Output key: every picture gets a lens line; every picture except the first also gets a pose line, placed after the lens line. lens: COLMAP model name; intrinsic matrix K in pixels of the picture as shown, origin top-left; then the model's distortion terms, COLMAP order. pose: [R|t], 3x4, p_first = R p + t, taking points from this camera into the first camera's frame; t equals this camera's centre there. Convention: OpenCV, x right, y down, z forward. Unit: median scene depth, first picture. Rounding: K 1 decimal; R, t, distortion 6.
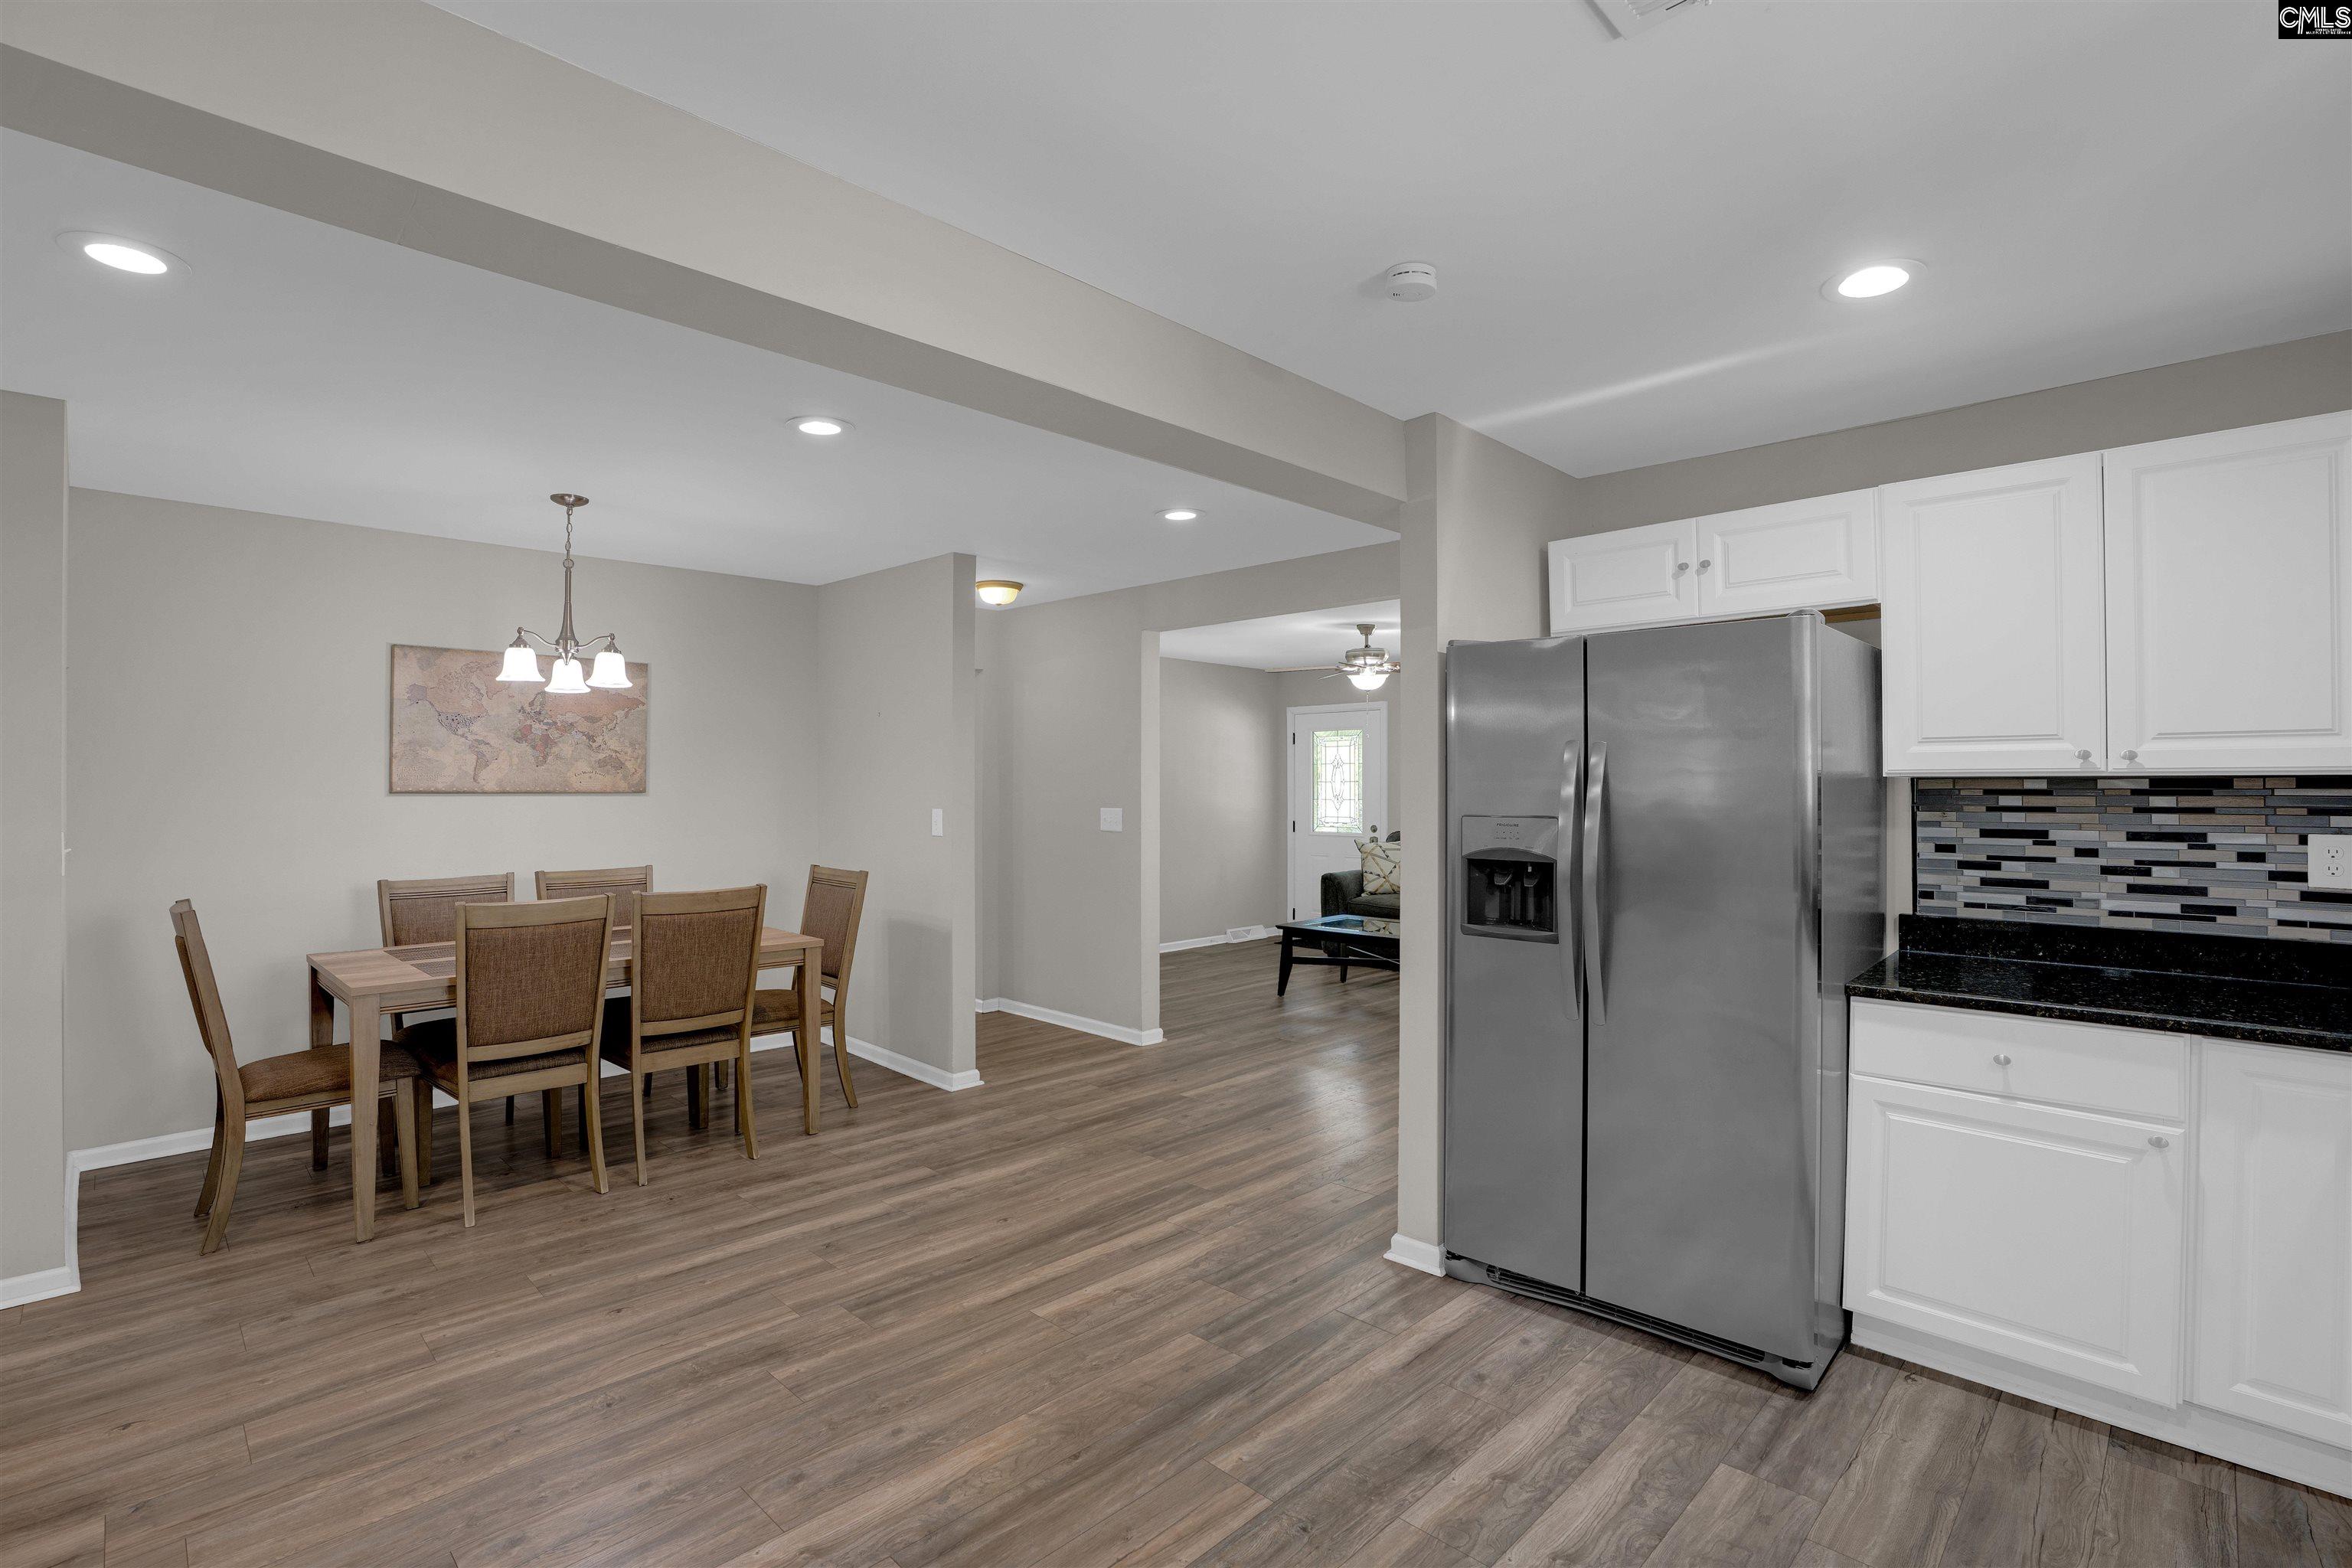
lens RADIAL K [[1115.4, 0, 1149.8], [0, 1115.4, 796.1], [0, 0, 1]] dist [-0.030326, 0.007690]
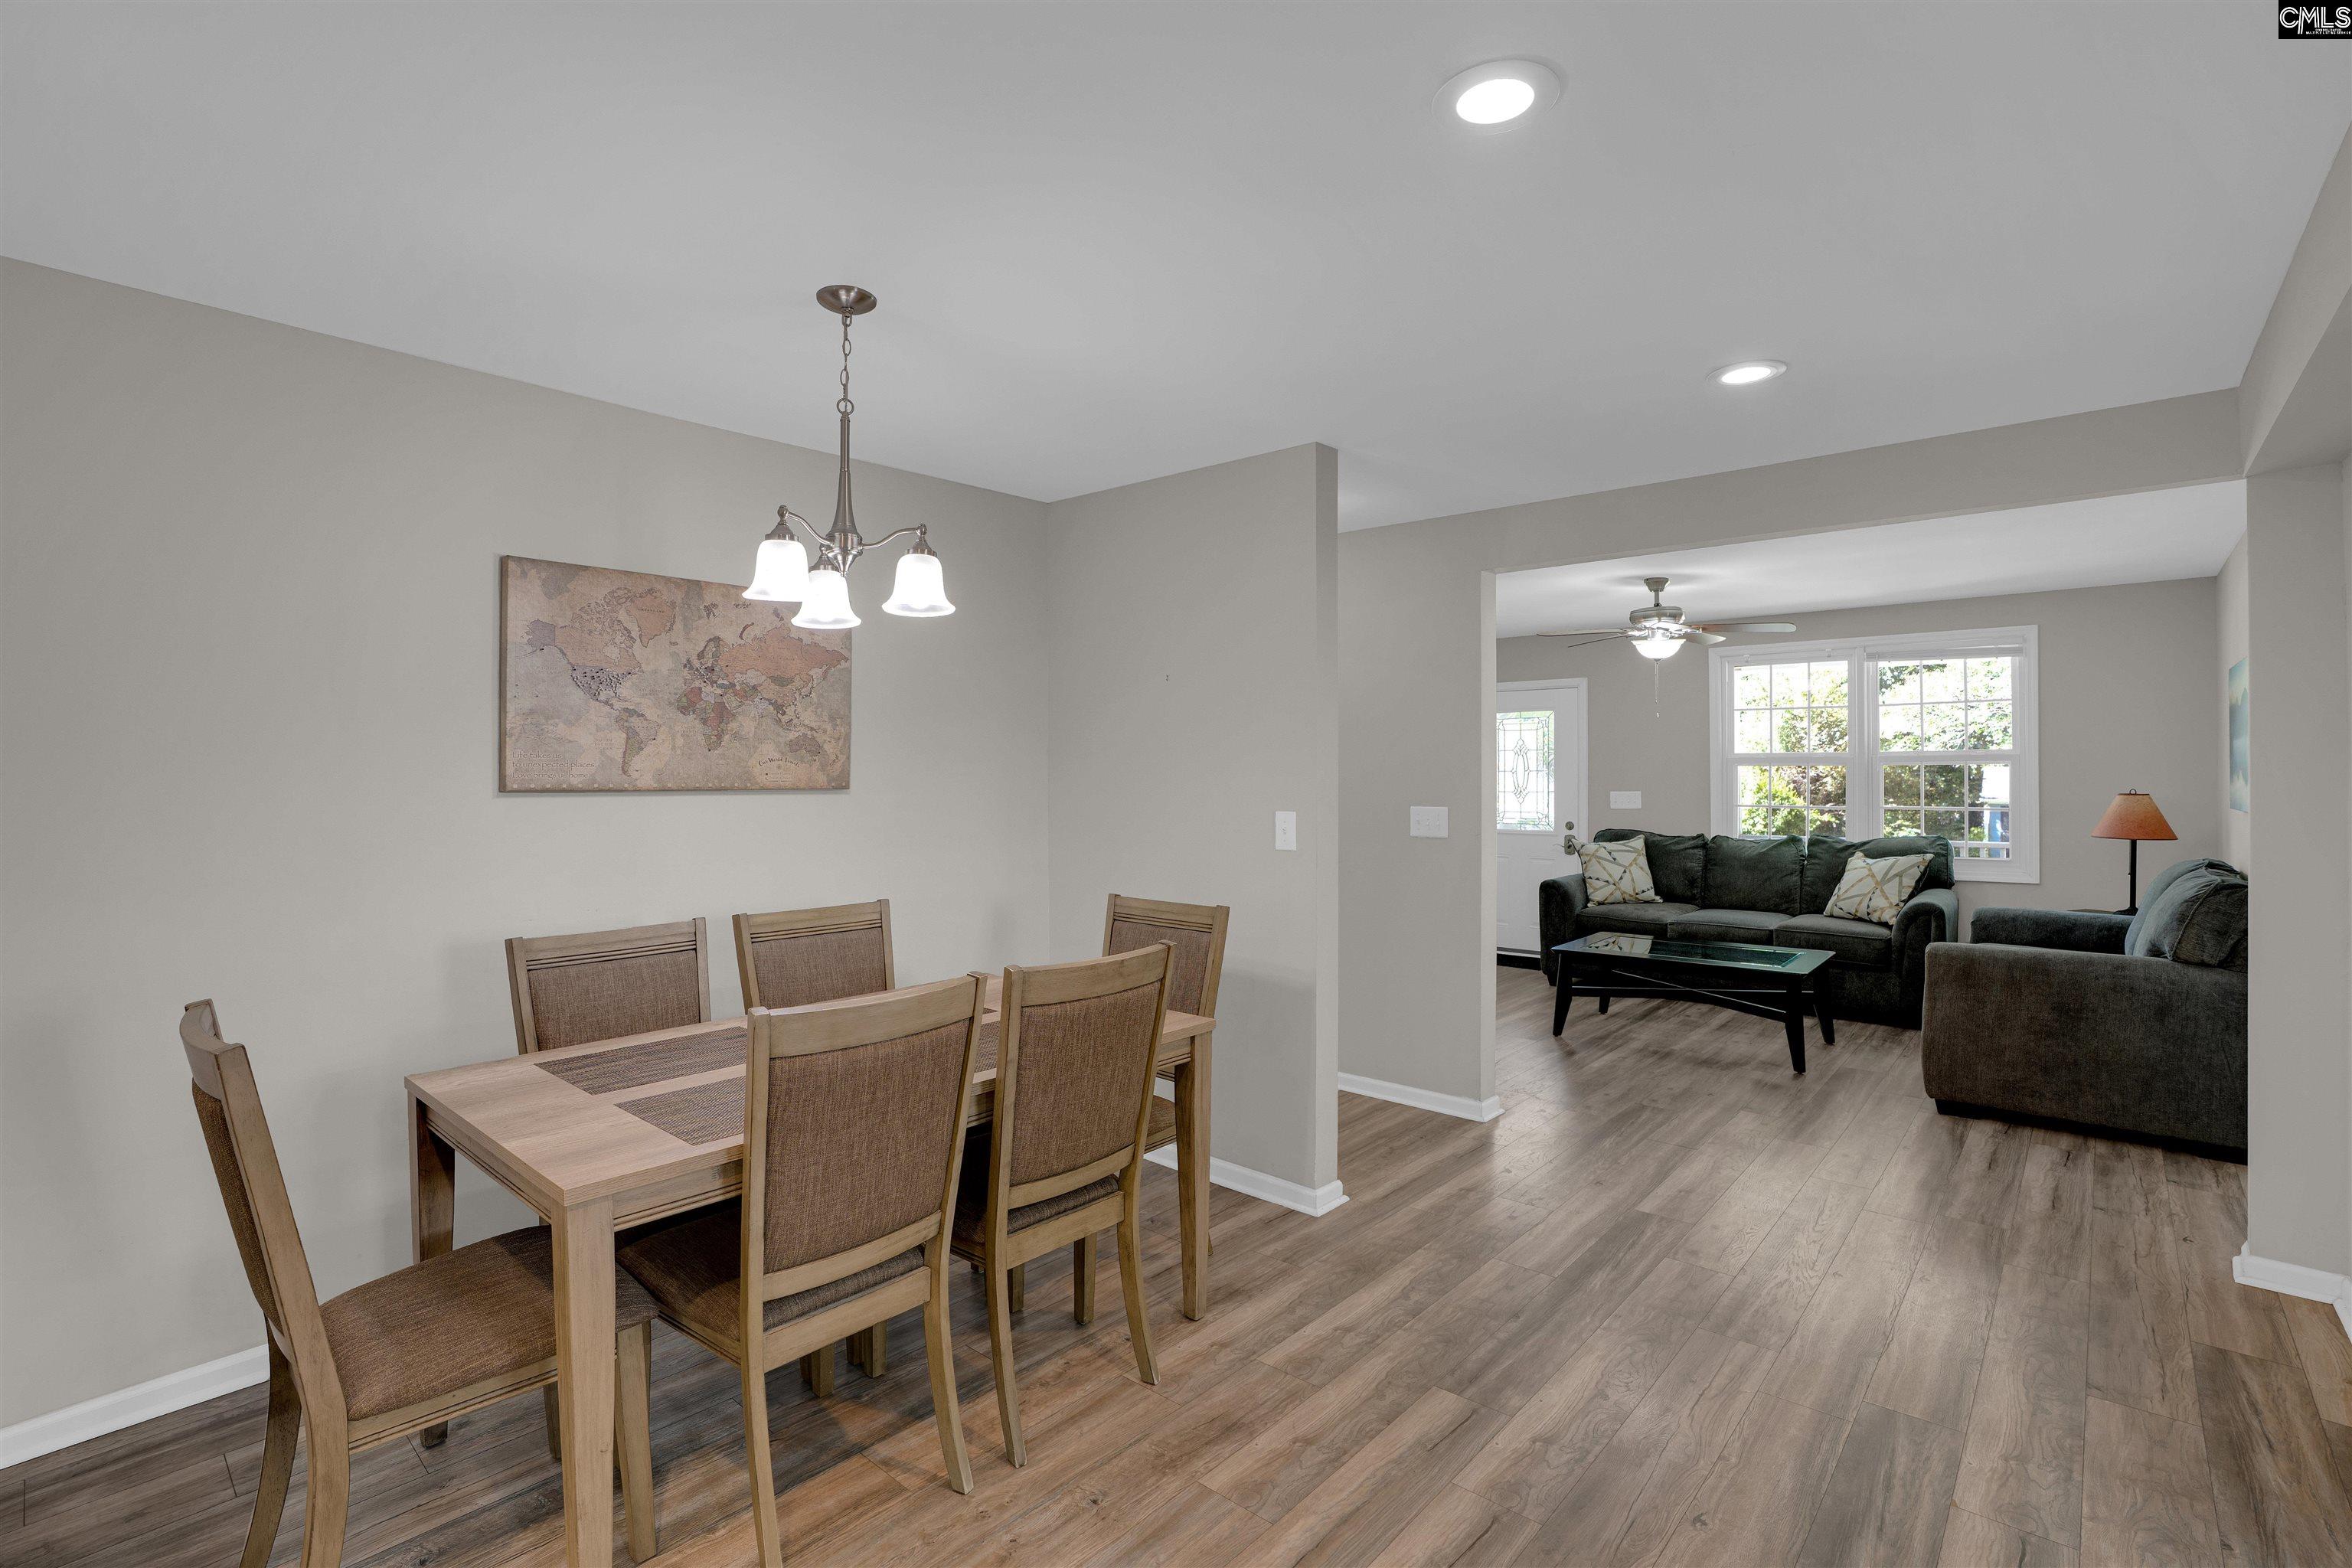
lens RADIAL K [[1115.4, 0, 1170.2], [0, 1115.4, 787.5], [0, 0, 1]] dist [-0.030326, 0.007690]
pose [[0.997980, -0.003101, 0.063458, -0.326963], [0.003015, 0.999994, 0.001453, -0.004934], [-0.063462, -0.001259, 0.997983, 0.325370]]
